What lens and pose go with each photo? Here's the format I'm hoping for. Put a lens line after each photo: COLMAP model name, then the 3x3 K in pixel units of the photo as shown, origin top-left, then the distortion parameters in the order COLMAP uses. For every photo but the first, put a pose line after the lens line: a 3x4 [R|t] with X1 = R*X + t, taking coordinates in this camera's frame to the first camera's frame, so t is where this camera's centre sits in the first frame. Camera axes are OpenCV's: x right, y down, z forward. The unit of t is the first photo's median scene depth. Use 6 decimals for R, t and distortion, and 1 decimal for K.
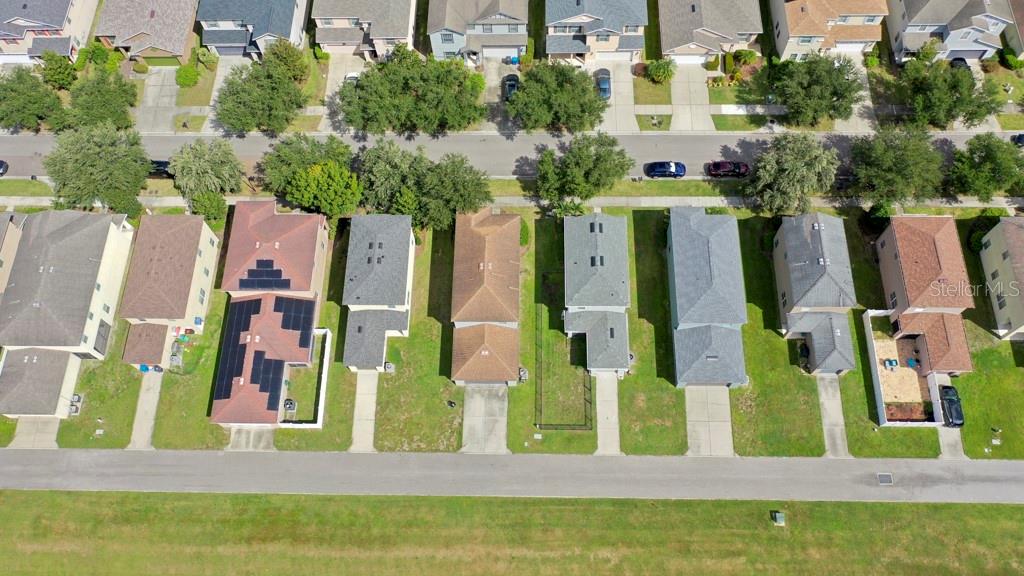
lens RADIAL K [[809.9, 0, 512.0], [0, 809.9, 284.8], [0, 0, 1]] dist [-0.002508, -0.001327]
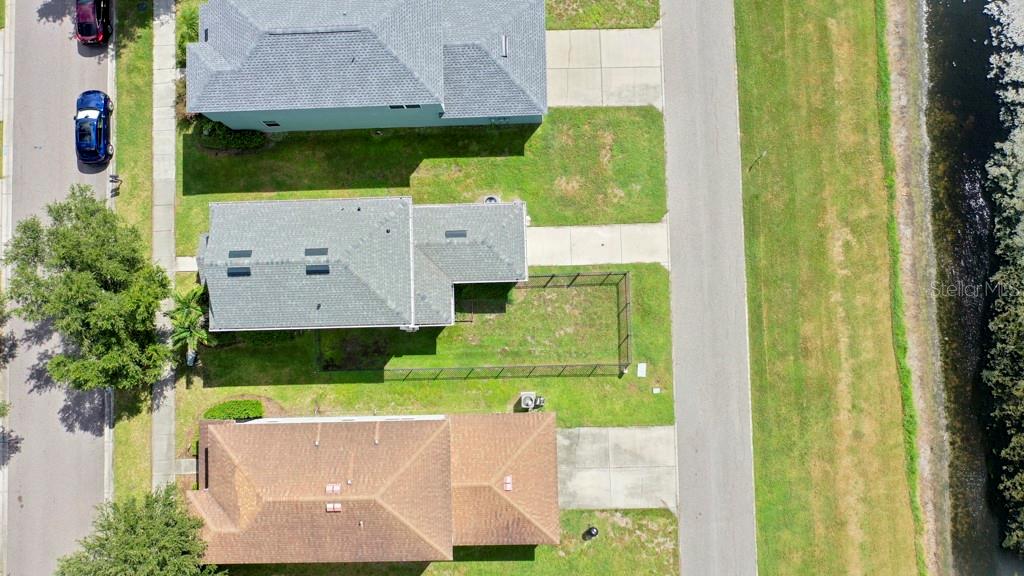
lens RADIAL K [[809.9, 0, 512.0], [0, 809.9, 284.8], [0, 0, 1]] dist [-0.002508, -0.001327]
pose [[-0.040553, -0.995166, 0.089444, 0.041773], [0.928647, -0.004503, 0.370938, -0.095212], [-0.368742, 0.098105, 0.924340, 0.489902]]
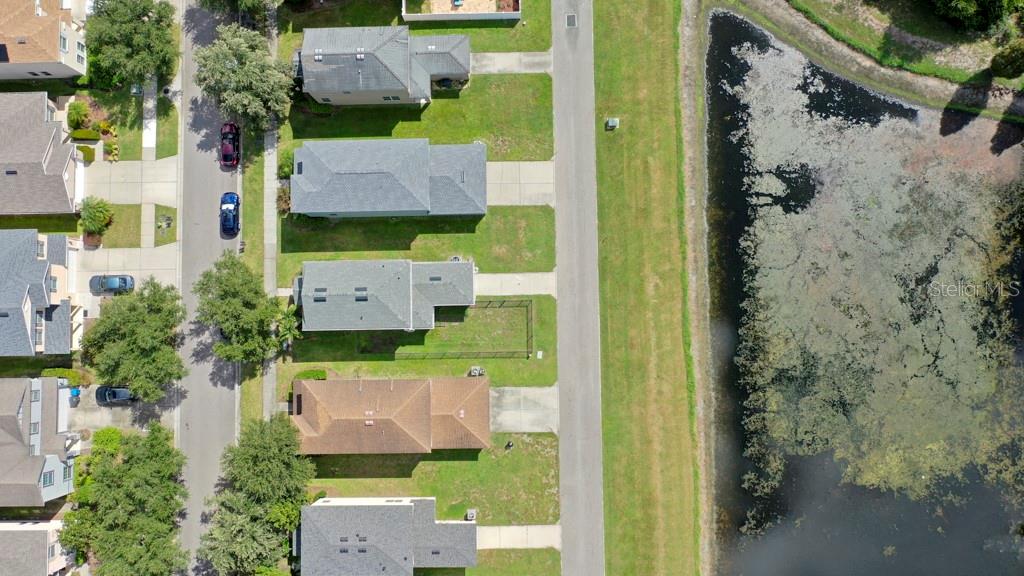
lens RADIAL K [[809.9, 0, 512.0], [0, 809.9, 284.8], [0, 0, 1]] dist [-0.002508, -0.001327]
pose [[-0.030767, -0.995137, 0.093570, 0.024294], [0.928495, 0.006205, 0.371293, -0.200093], [-0.370068, 0.098303, 0.923789, 0.089114]]
